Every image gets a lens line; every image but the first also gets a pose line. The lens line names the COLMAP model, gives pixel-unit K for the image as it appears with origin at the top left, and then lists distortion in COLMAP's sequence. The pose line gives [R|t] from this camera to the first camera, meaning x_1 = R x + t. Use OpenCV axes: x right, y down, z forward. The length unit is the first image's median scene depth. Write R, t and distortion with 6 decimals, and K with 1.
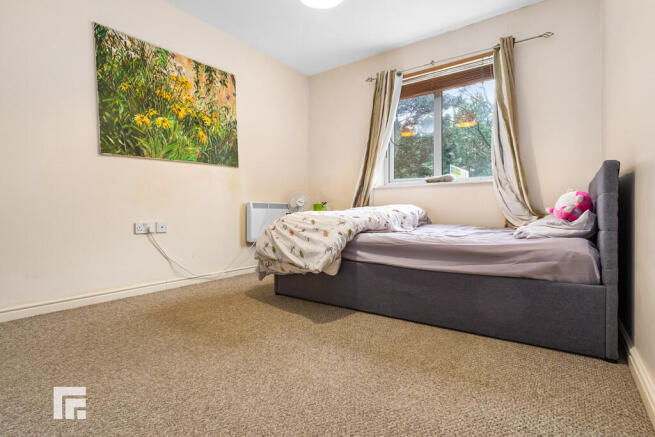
lens RADIAL K [[327.9, 0, 327.7], [0, 327.9, 208.1], [0, 0, 1]] dist [-0.001184, -0.000150]
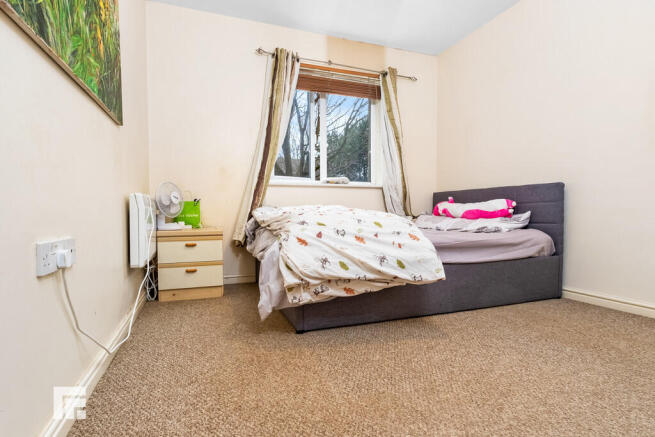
lens RADIAL K [[331.0, 0, 327.5], [0, 331.0, 218.5], [0, 0, 1]] dist [0.001713, 0.000329]
pose [[0.552932, -0.013738, 0.833113, -0.607424], [-0.008423, 0.999721, 0.022076, 0.009058], [-0.833184, -0.019224, 0.552662, 0.506078]]
